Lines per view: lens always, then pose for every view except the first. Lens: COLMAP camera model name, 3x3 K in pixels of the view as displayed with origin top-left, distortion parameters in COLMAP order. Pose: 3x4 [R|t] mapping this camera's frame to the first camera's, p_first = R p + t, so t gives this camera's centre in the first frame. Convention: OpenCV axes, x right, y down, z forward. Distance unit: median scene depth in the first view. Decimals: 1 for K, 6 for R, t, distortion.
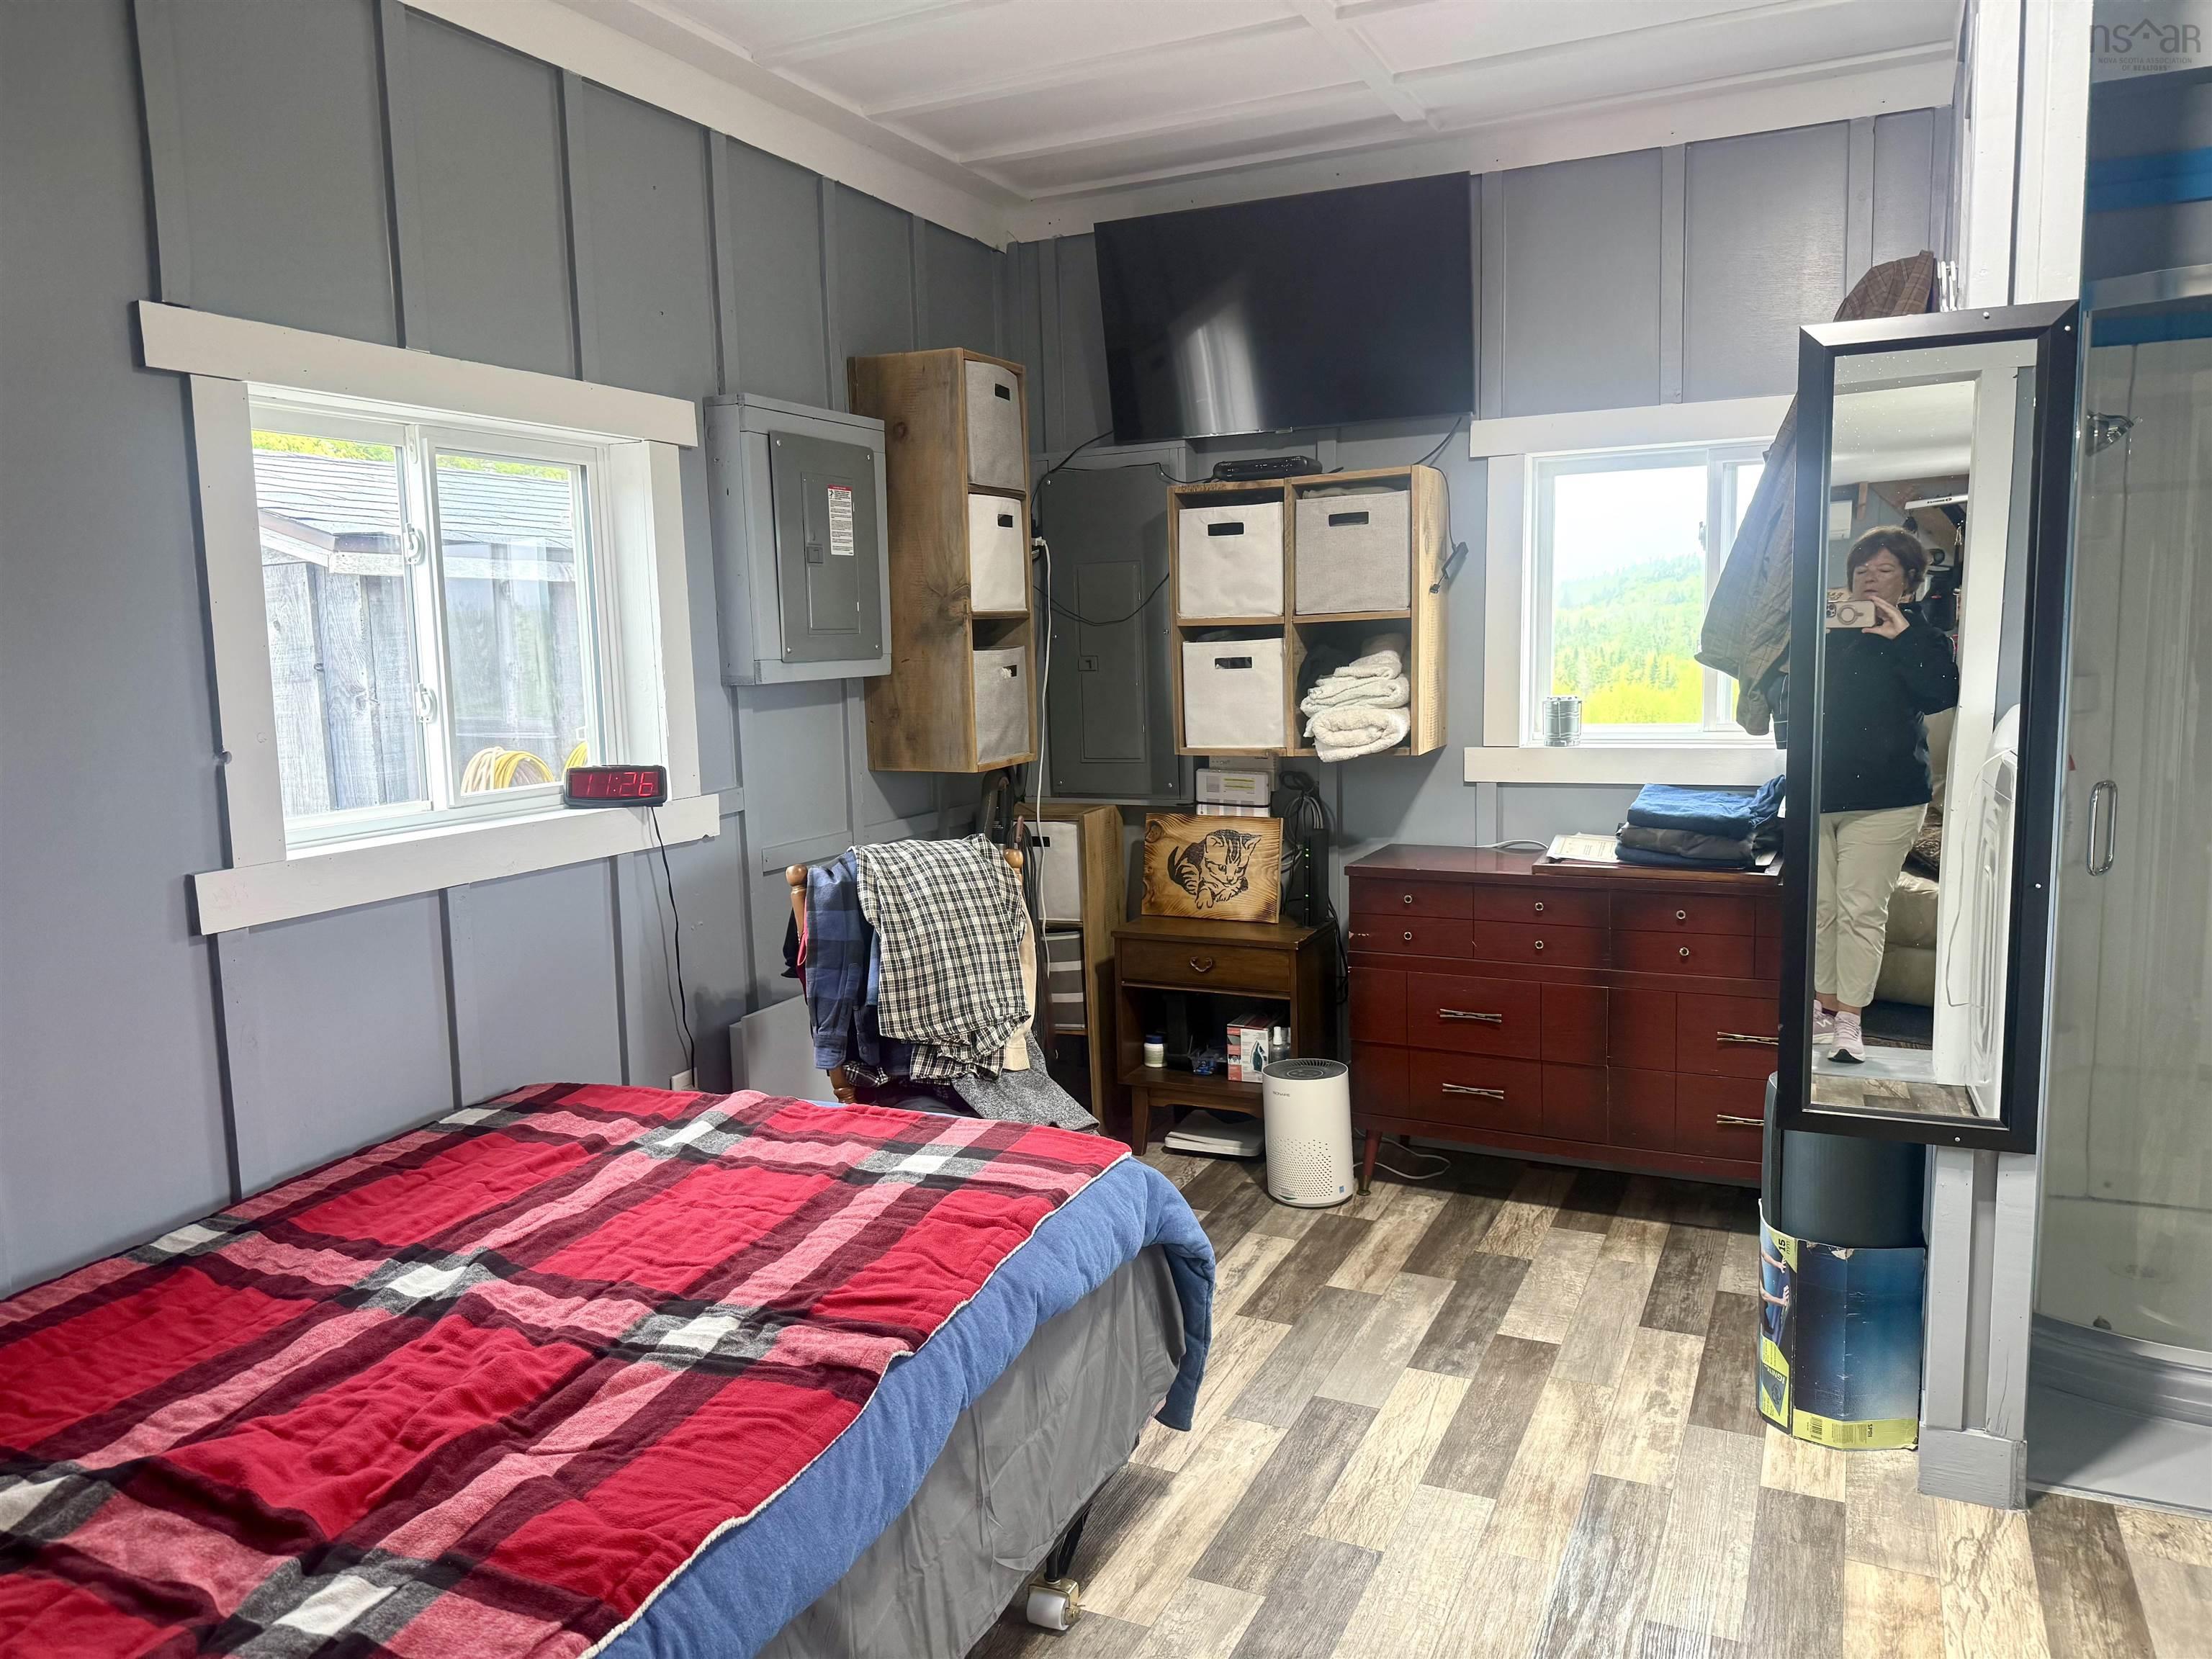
lens RADIAL K [[1556.4, 0, 1106.0], [0, 1556.4, 829.5], [0, 0, 1]] dist [-0.005345, -0.000425]
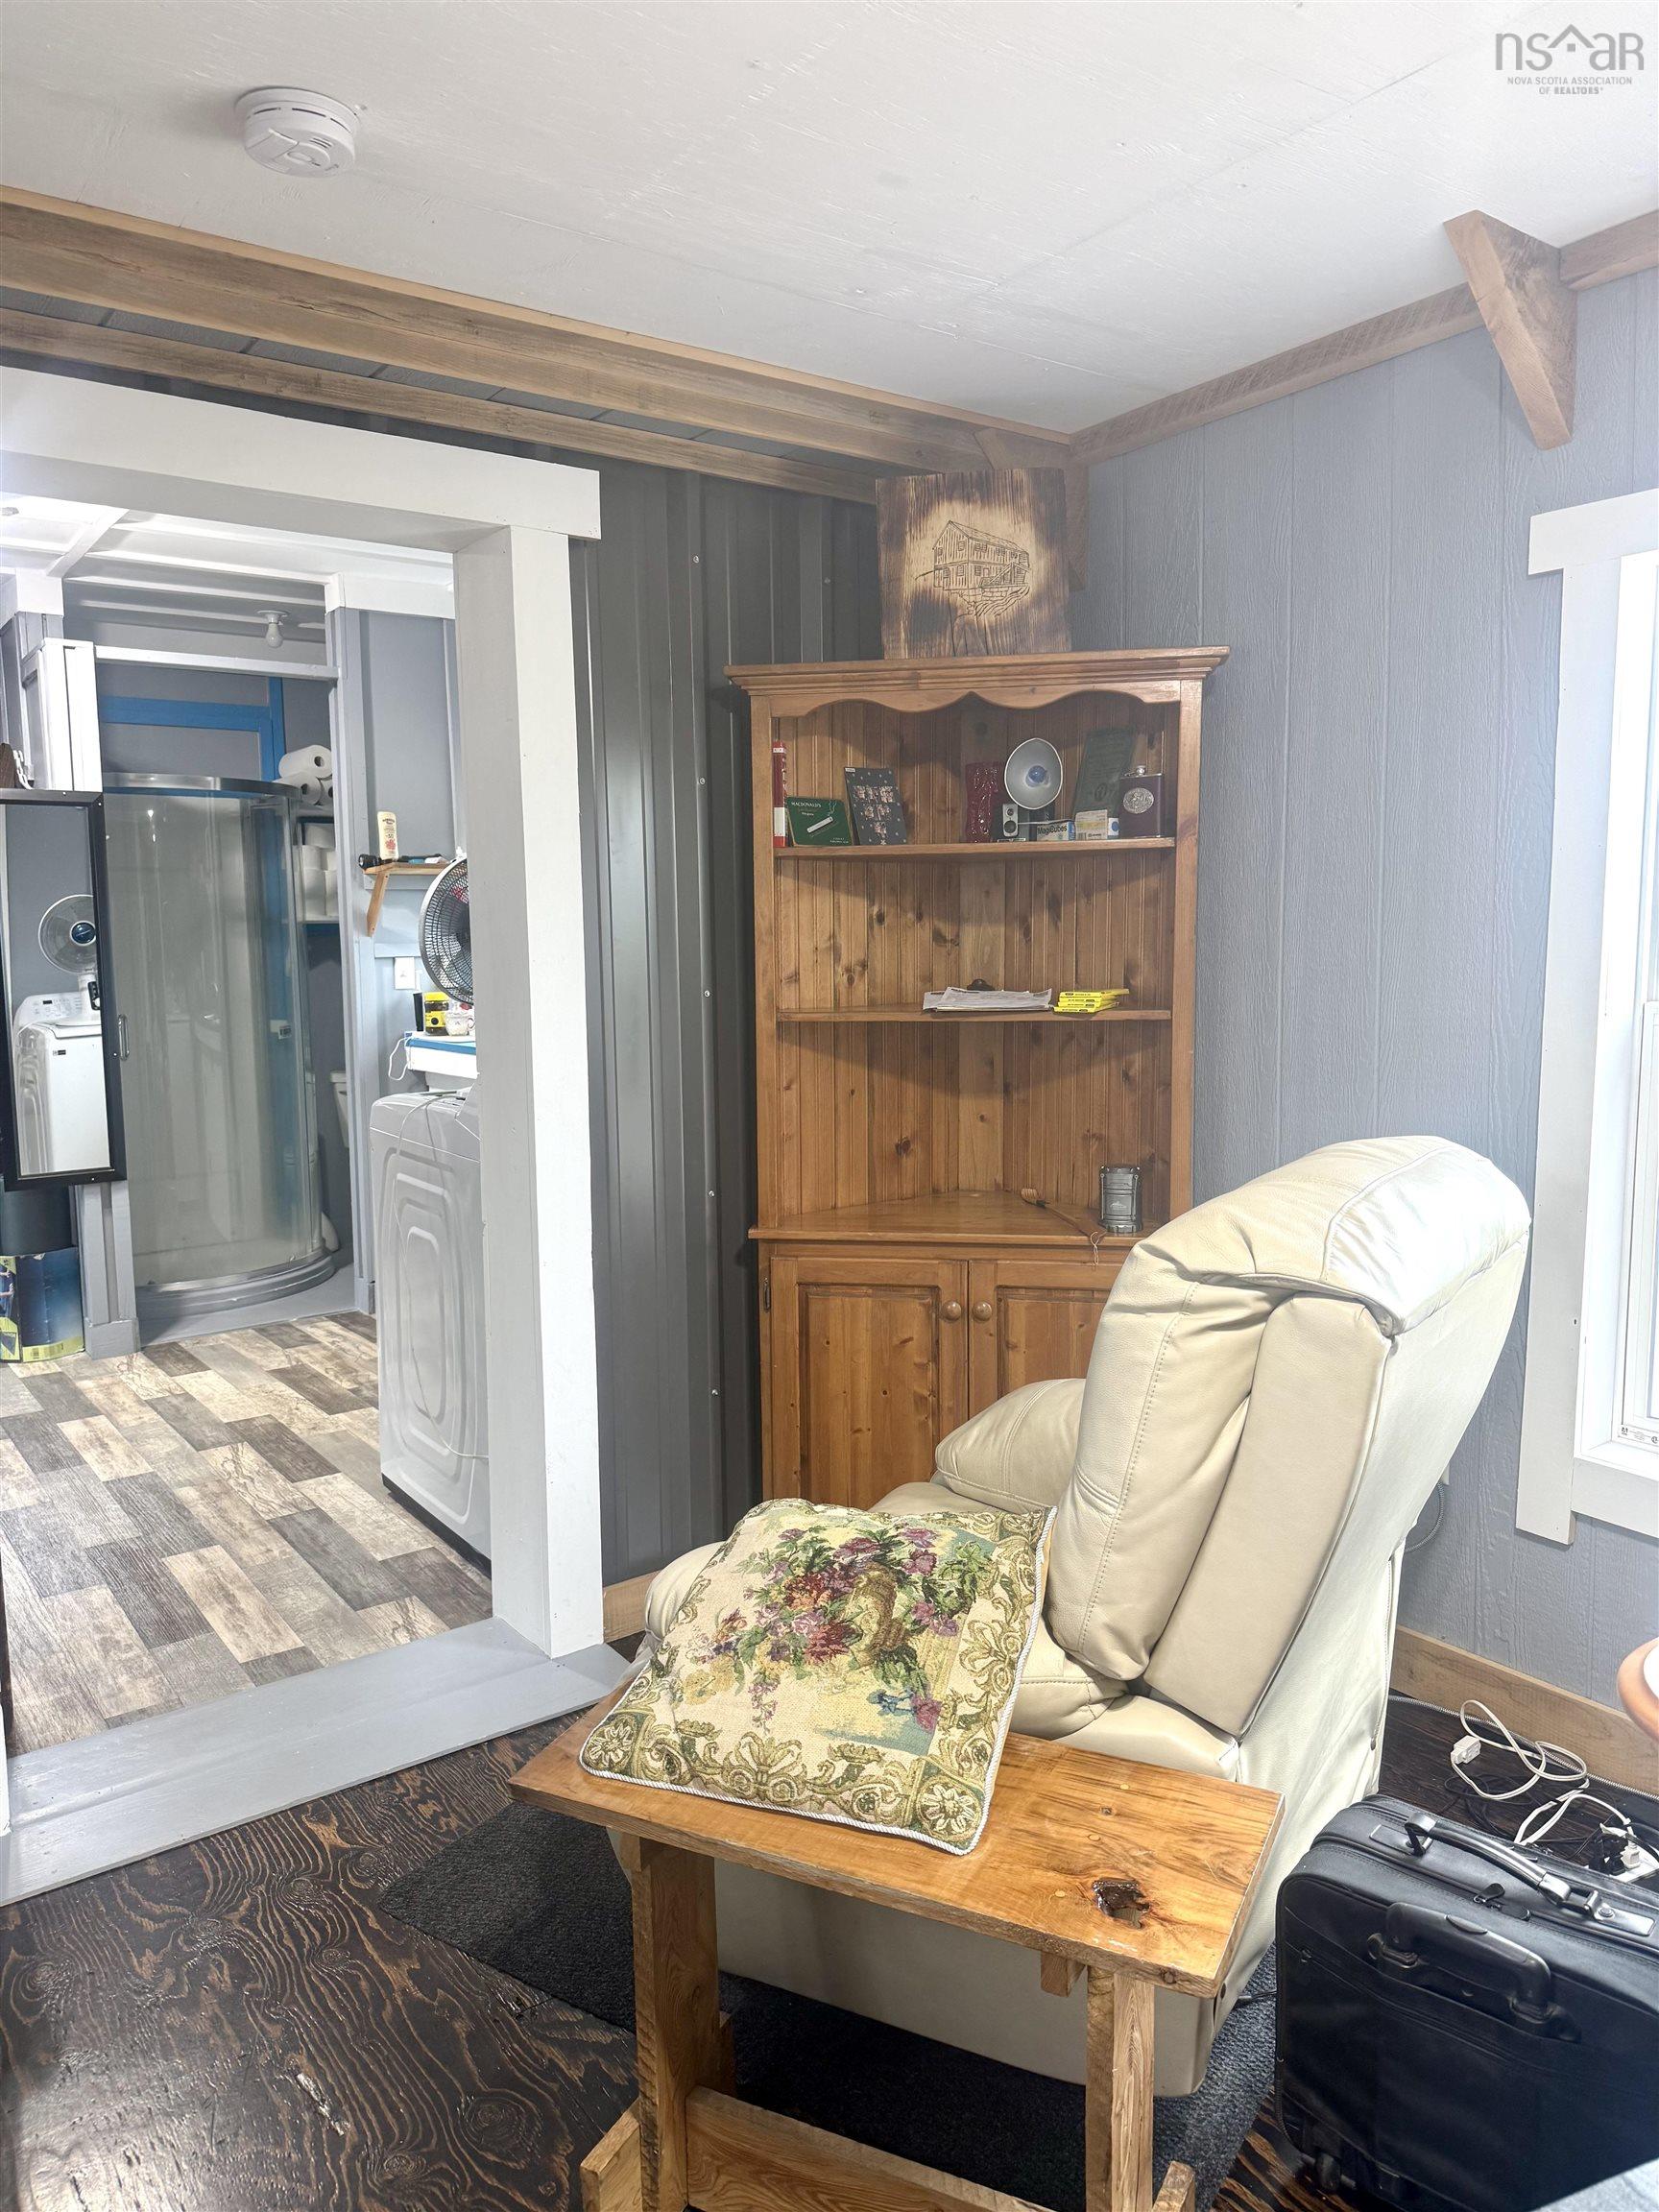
lens RADIAL K [[1556.4, 0, 829.5], [0, 1556.4, 1106.0], [0, 0, 1]] dist [-0.005345, -0.000425]
pose [[0.471639, -0.083773, 0.877803, -0.758840], [0.109463, 0.993339, 0.035986, 0.122854], [-0.874971, 0.079114, 0.477668, -0.820836]]
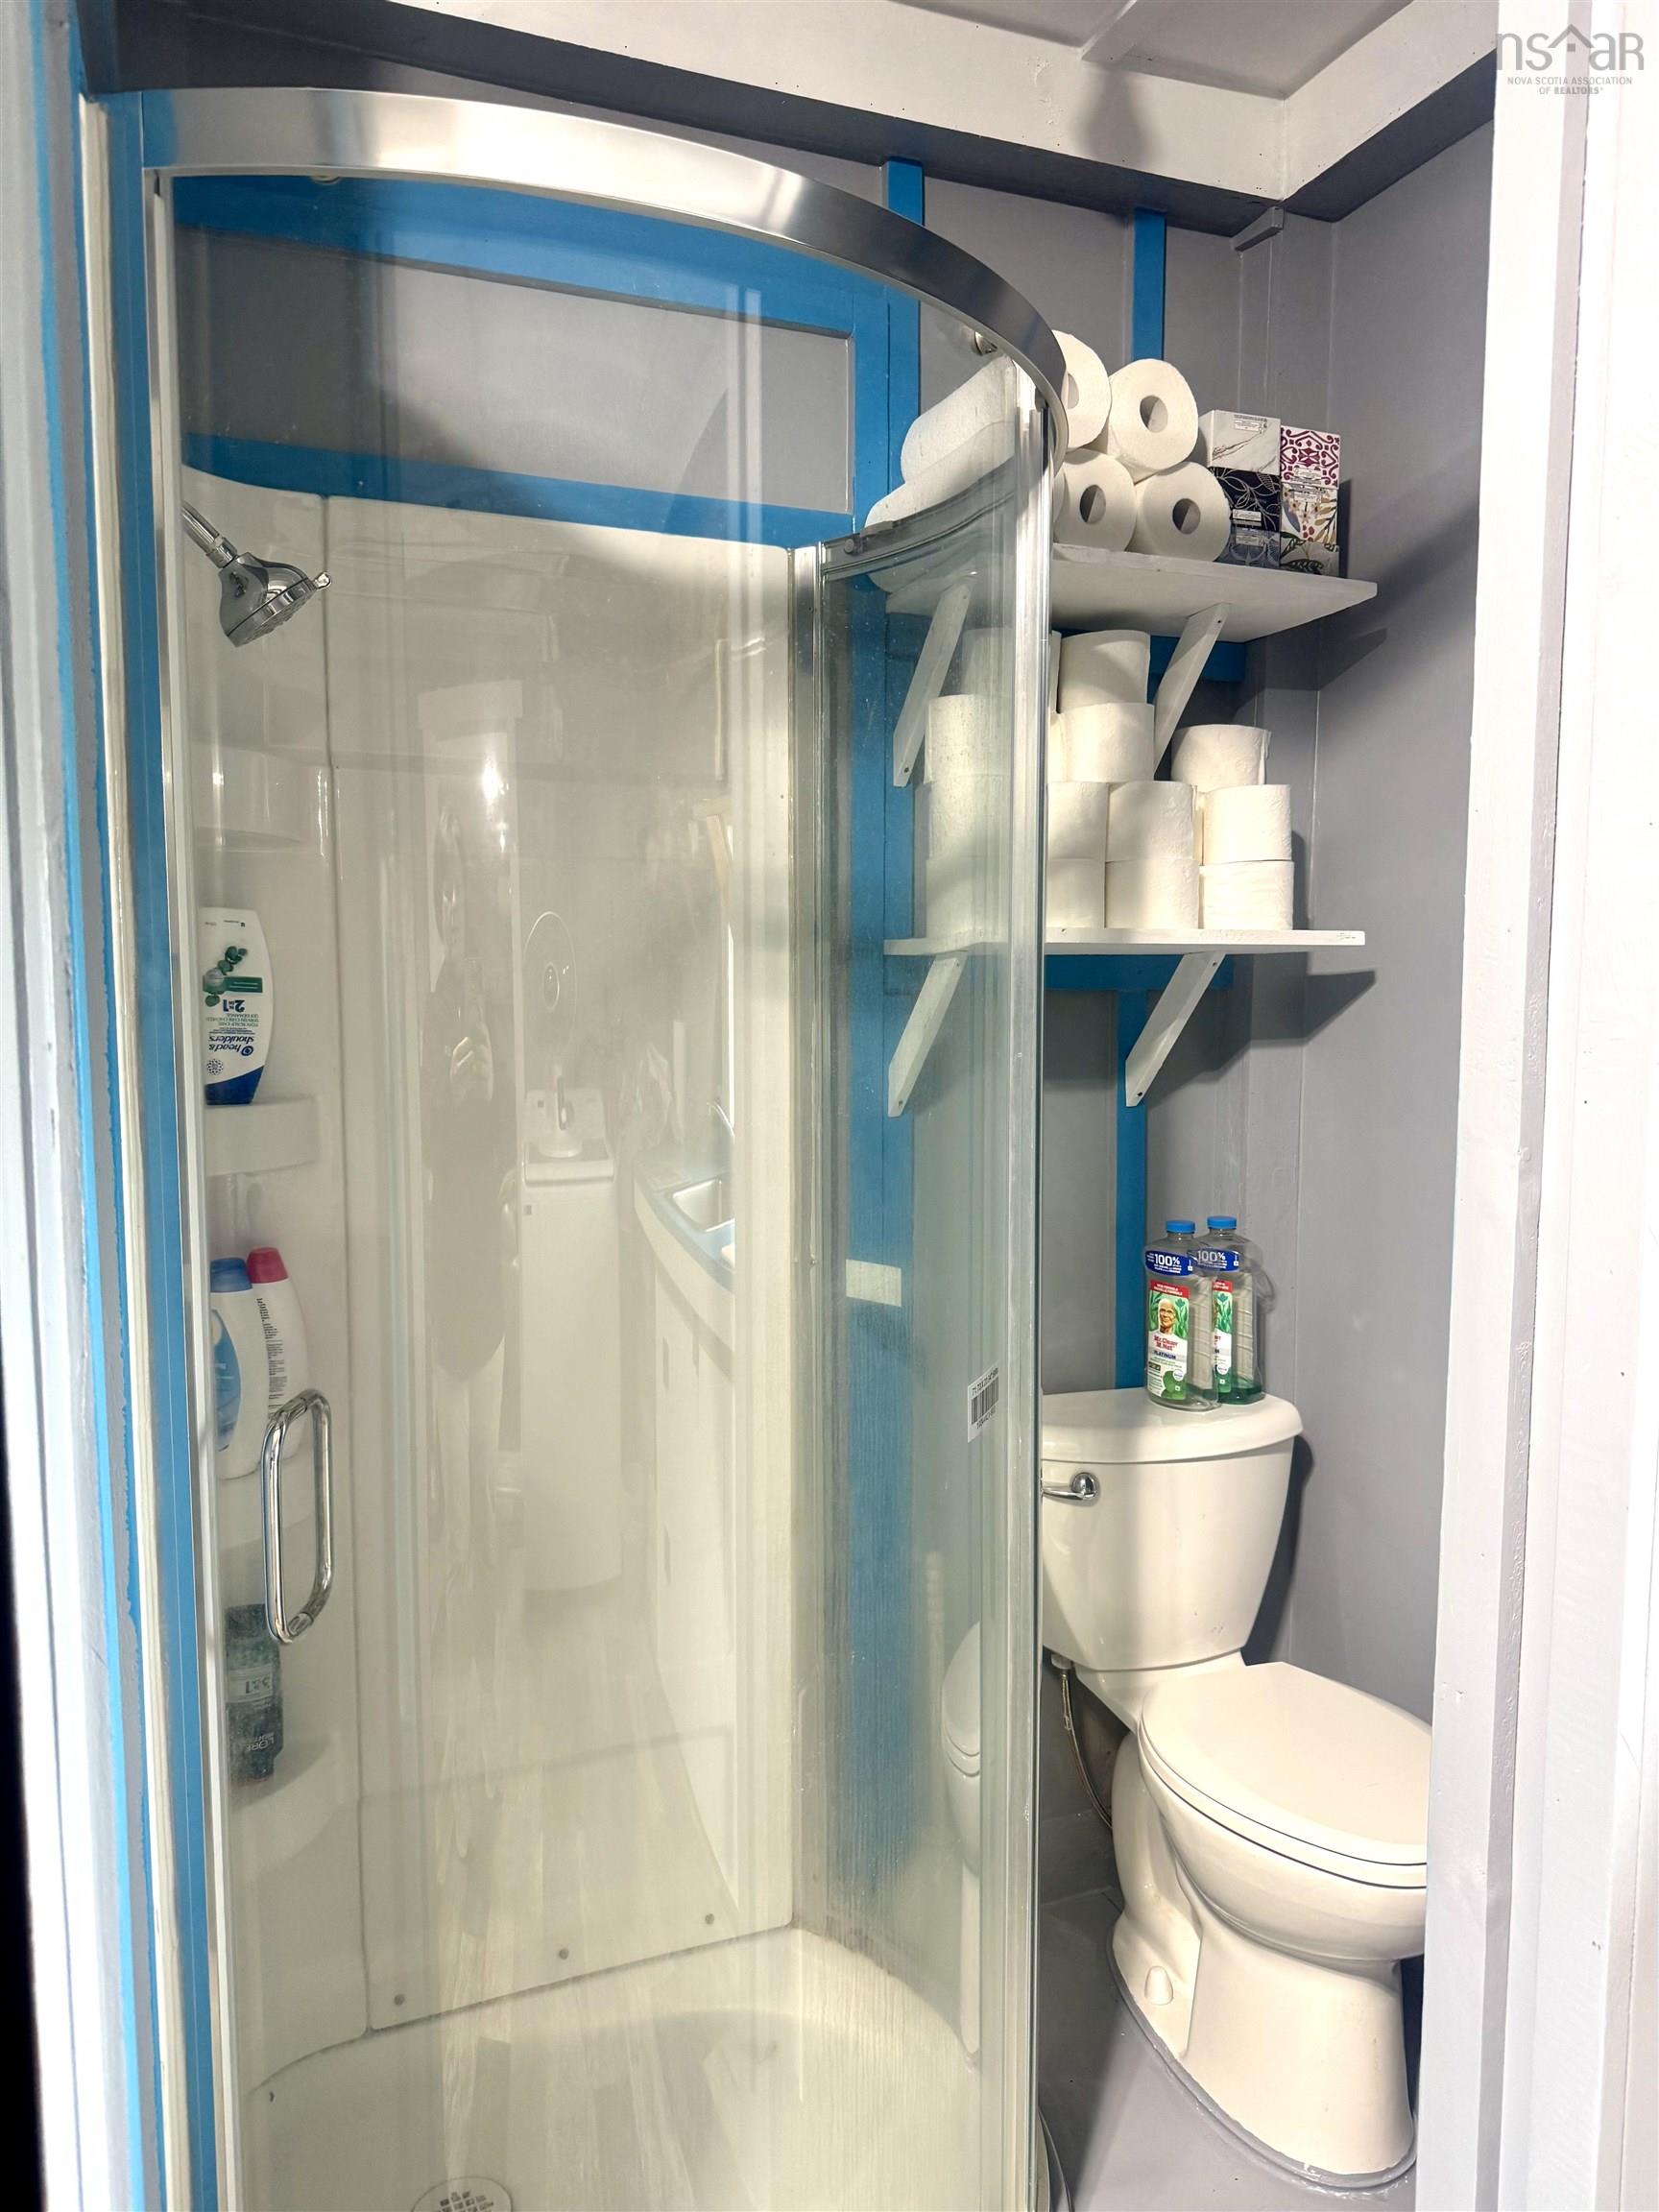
lens RADIAL K [[1556.4, 0, 829.5], [0, 1556.4, 1106.0], [0, 0, 1]] dist [-0.005345, -0.000425]
pose [[0.657835, -0.041959, 0.751992, 0.503623], [0.075746, 0.997071, -0.010628, -0.106660], [-0.749343, 0.063951, 0.659086, 0.726725]]
